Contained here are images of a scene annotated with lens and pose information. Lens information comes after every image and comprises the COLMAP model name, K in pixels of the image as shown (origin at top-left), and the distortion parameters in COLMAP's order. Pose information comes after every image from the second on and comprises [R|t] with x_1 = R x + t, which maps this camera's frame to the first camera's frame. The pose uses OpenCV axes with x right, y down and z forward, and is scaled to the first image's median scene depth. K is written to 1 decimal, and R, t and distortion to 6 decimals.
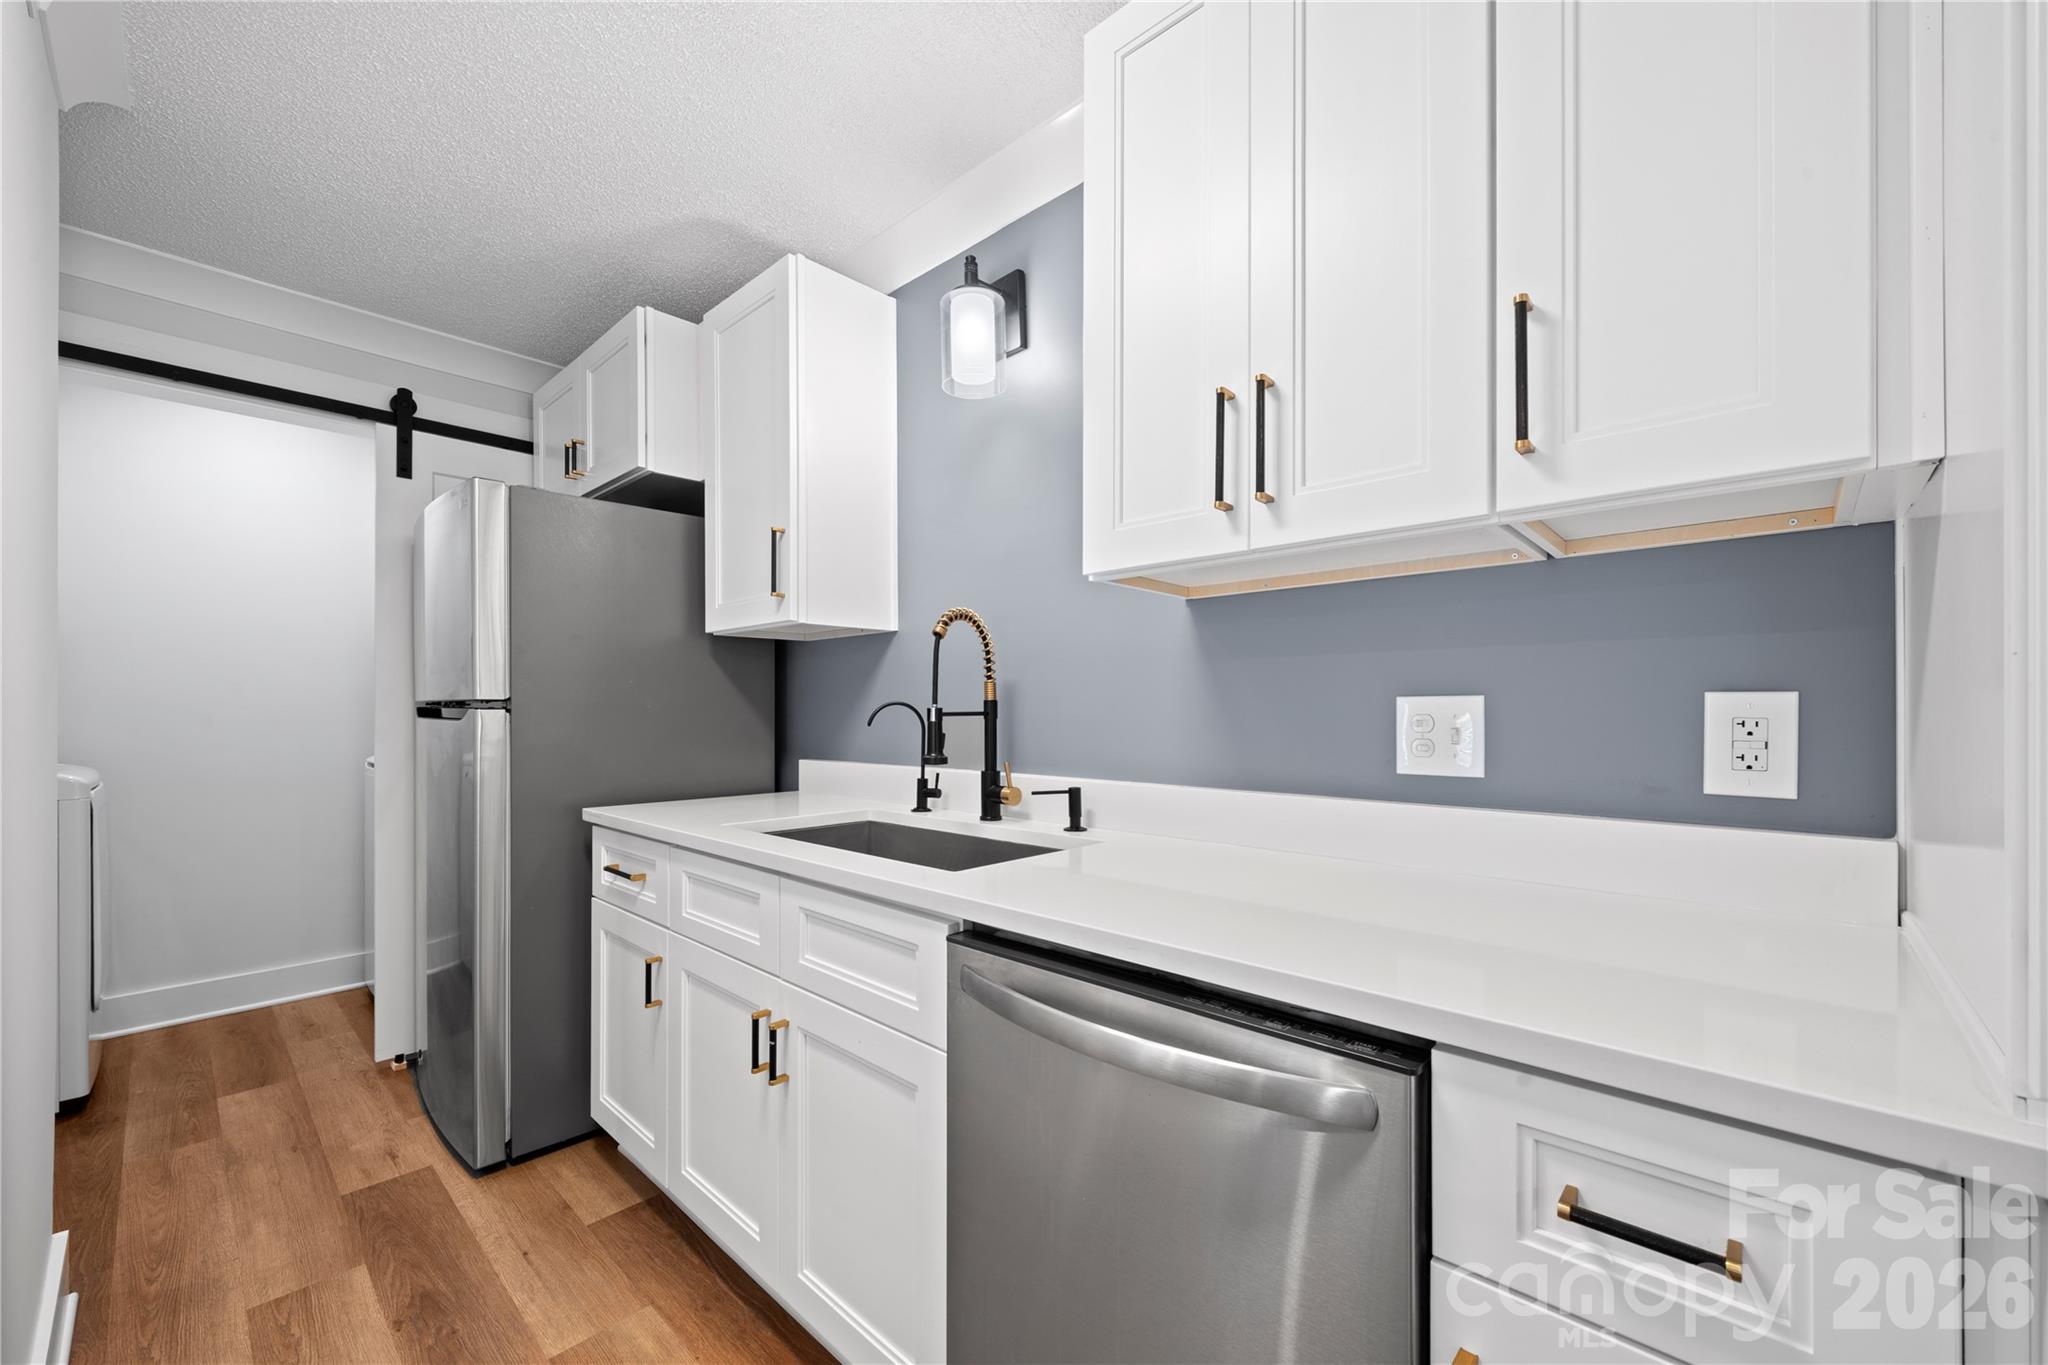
lens RADIAL K [[798.8, 0, 1027.9], [0, 798.8, 711.6], [0, 0, 1]] dist [-0.000451, -0.000284]
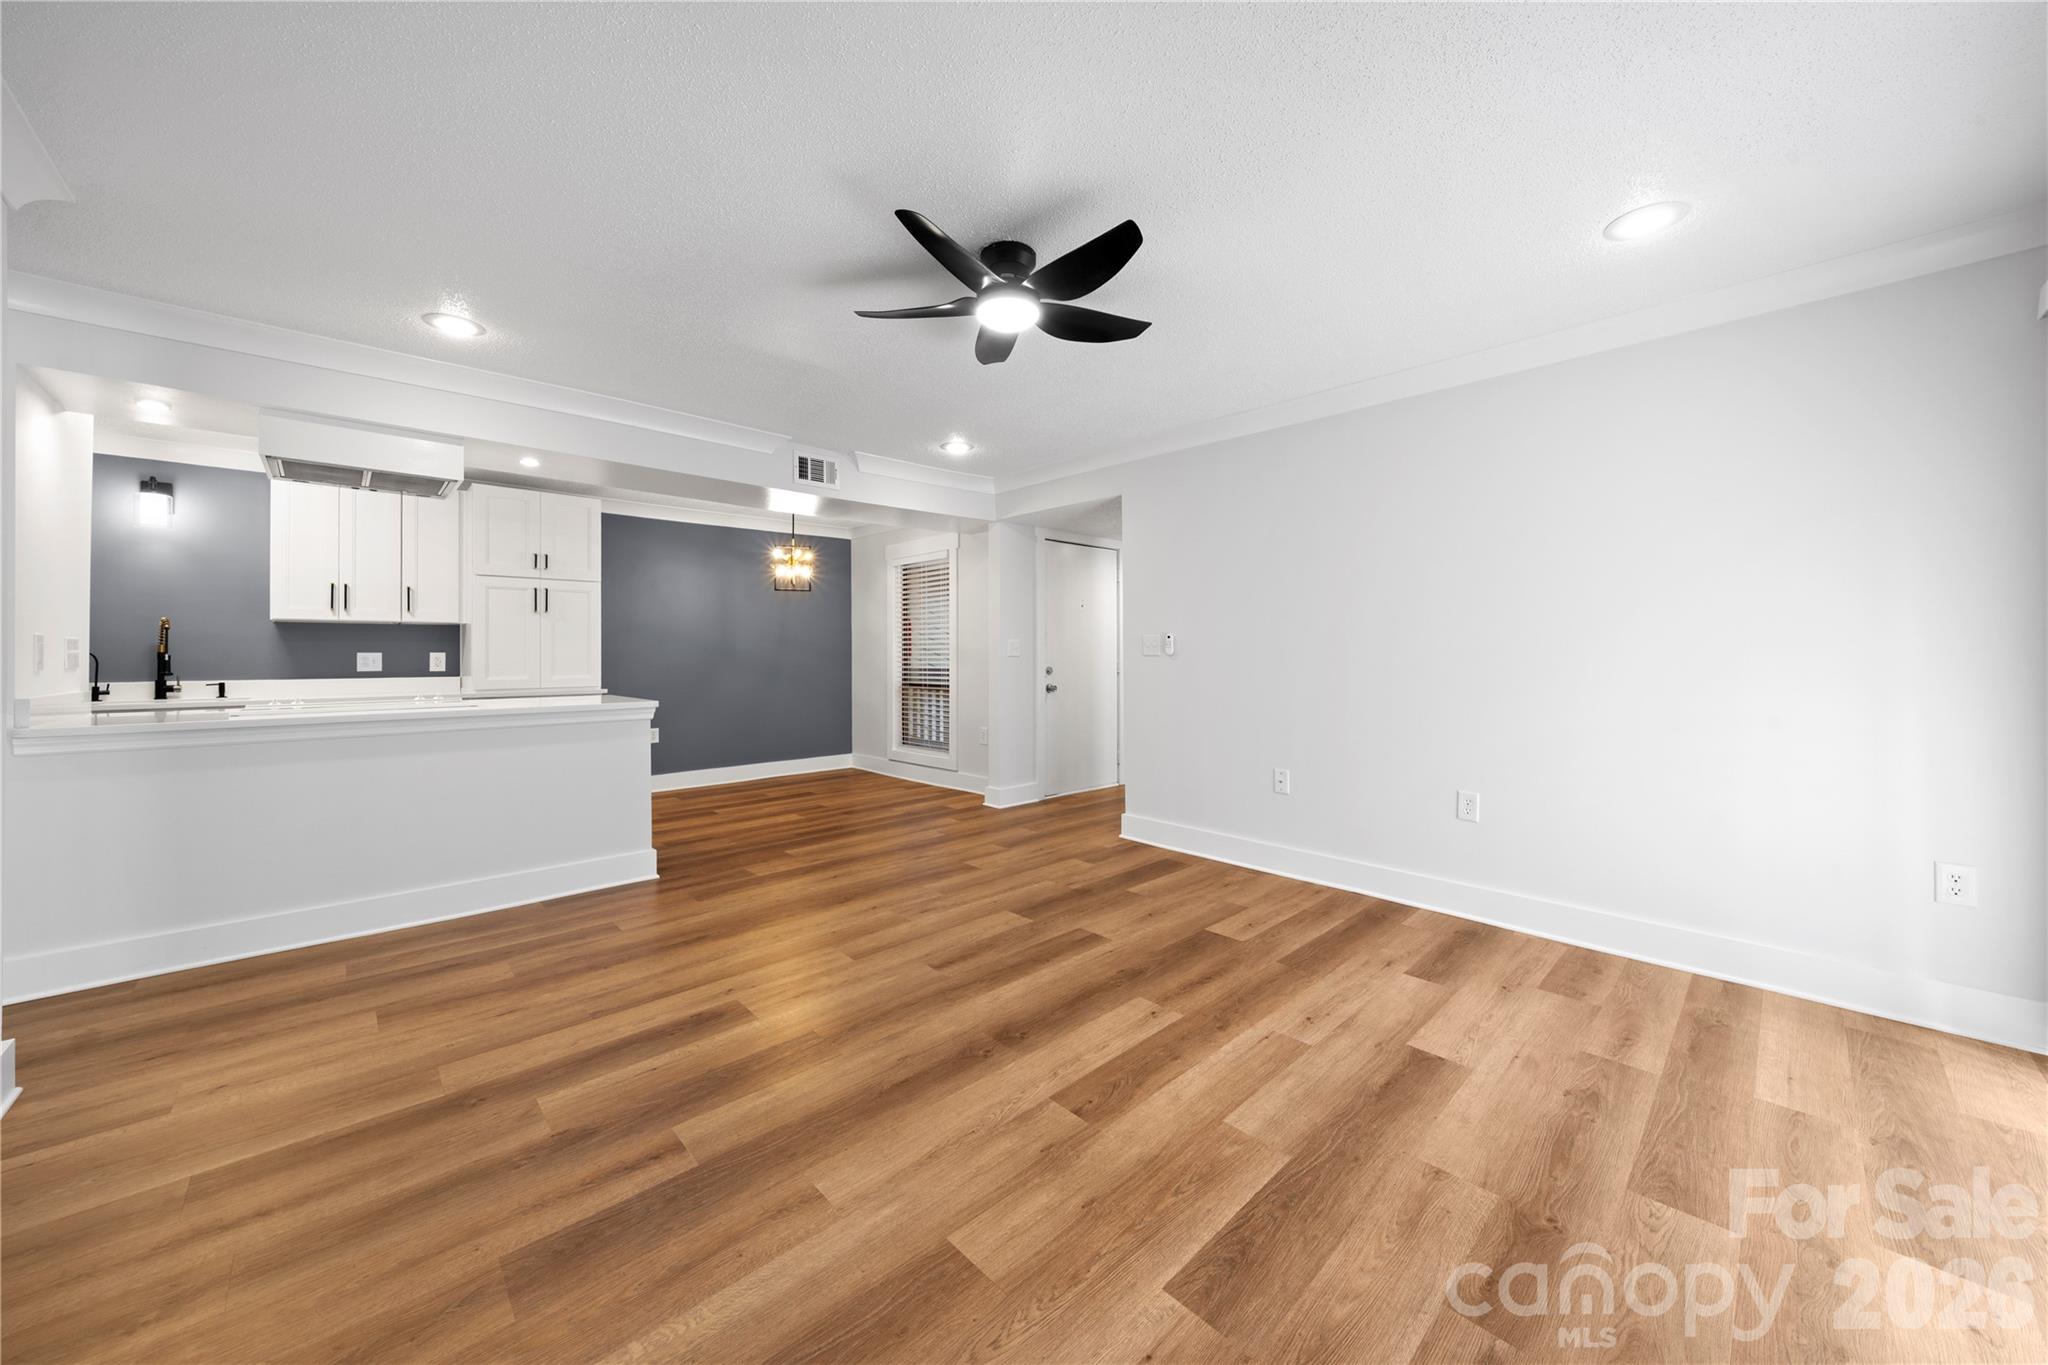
lens RADIAL K [[727.7, 0, 1017.4], [0, 727.7, 667.7], [0, 0, 1]] dist [-0.003450, -0.000202]
pose [[0.074554, -0.015810, 0.997092, -1.972092], [0.004739, 0.999869, 0.015499, 0.011393], [-0.997206, 0.003570, 0.074619, -1.747973]]
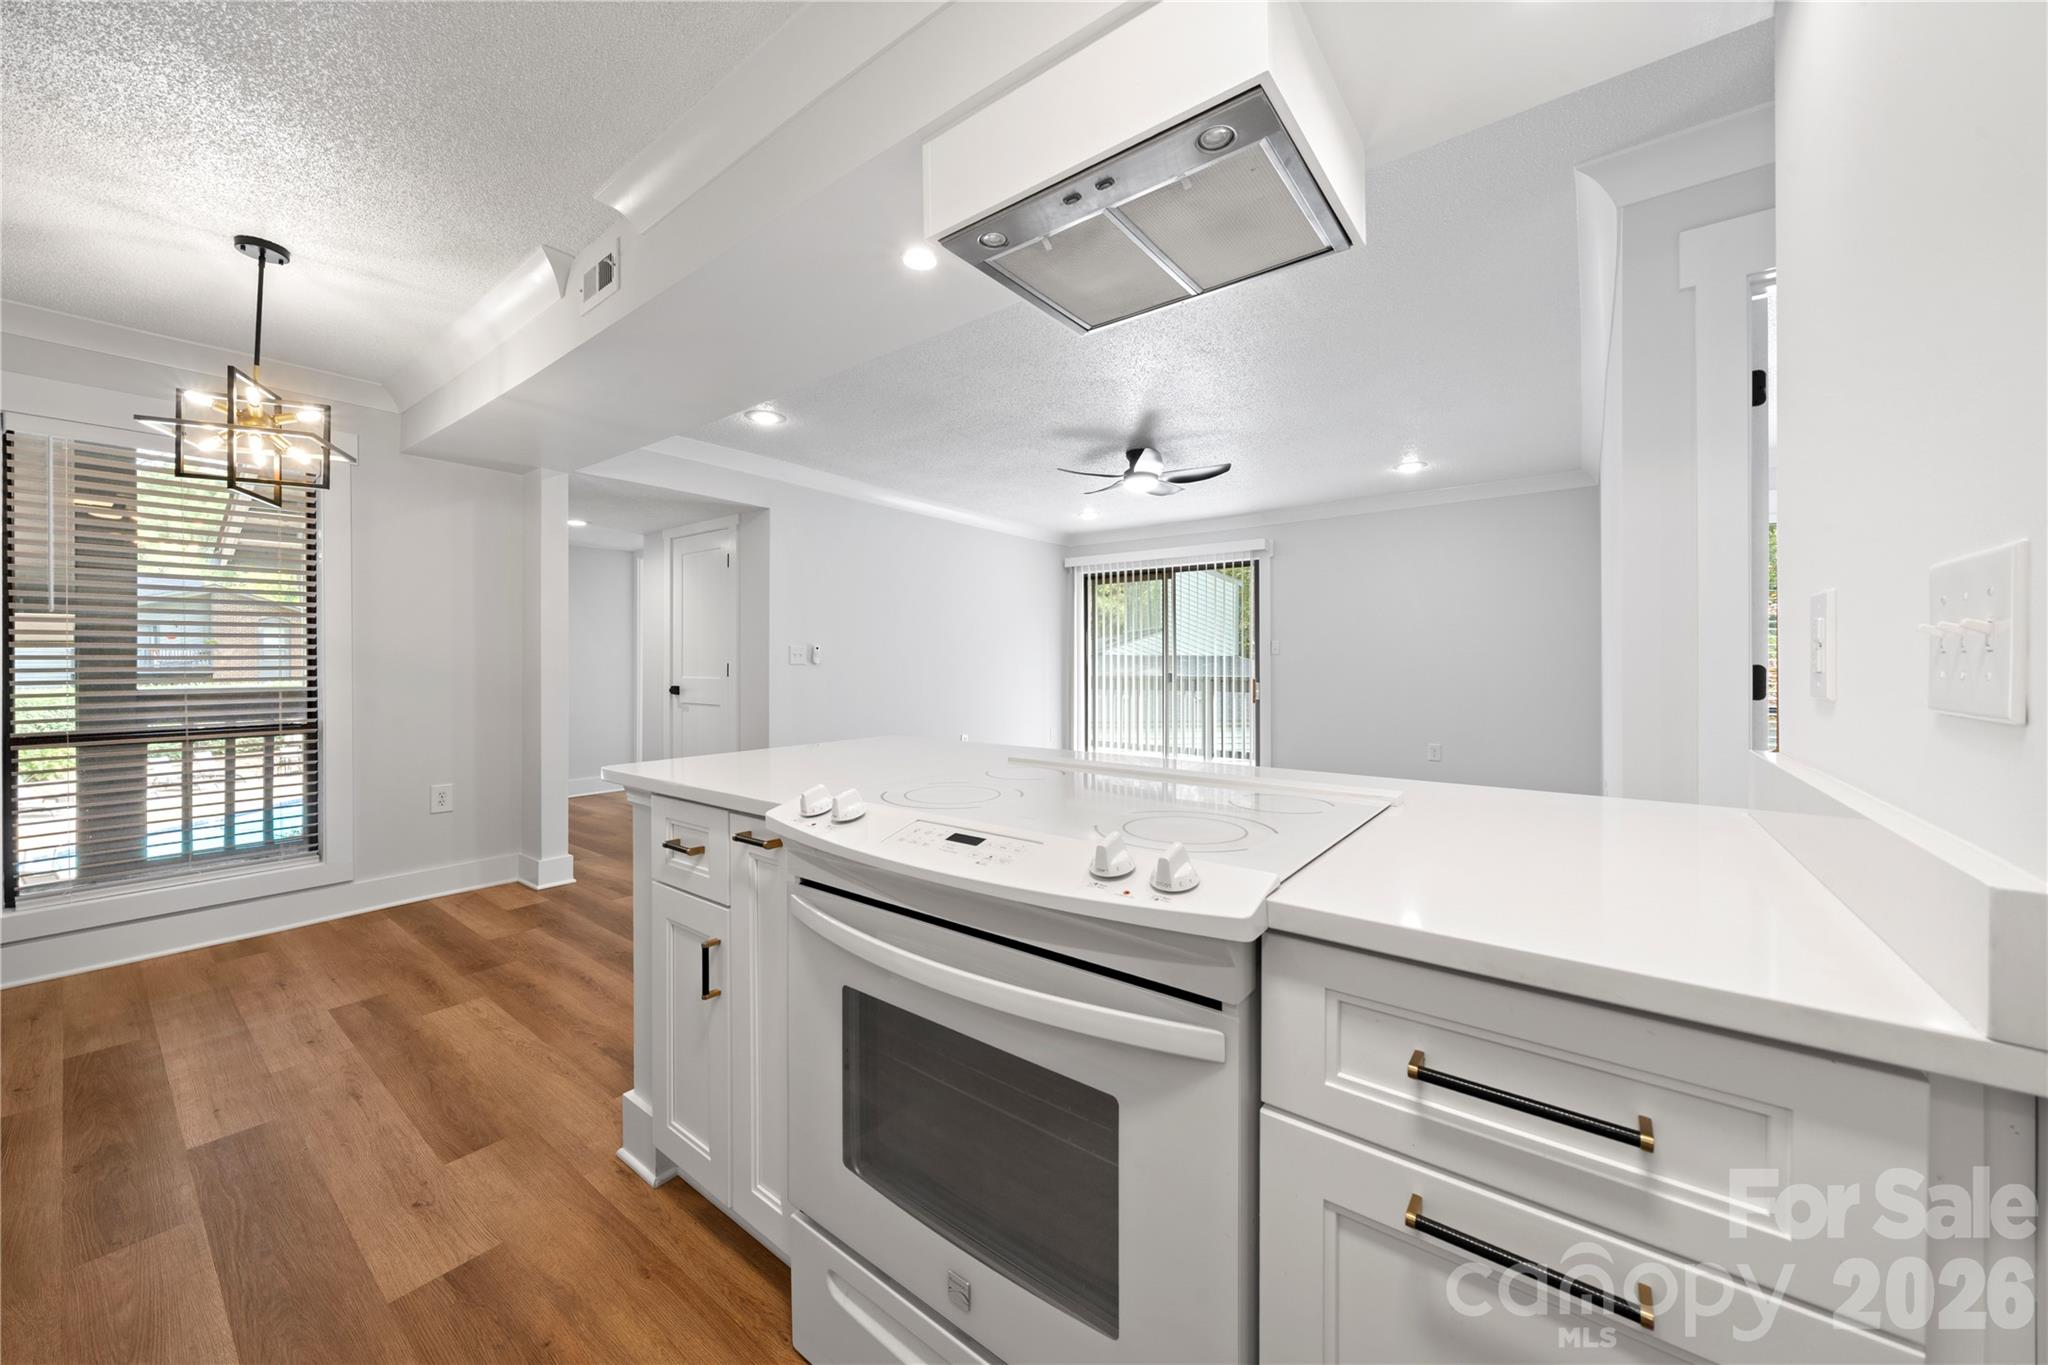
lens RADIAL K [[743.2, 0, 1014.7], [0, 743.2, 660.6], [0, 0, 1]] dist [-0.002009, -0.000183]
pose [[-0.996669, 0.003454, -0.081483, -0.262949], [0.003425, 0.999994, 0.000495, 0.001524], [0.081484, 0.000215, -0.996675, 0.561246]]
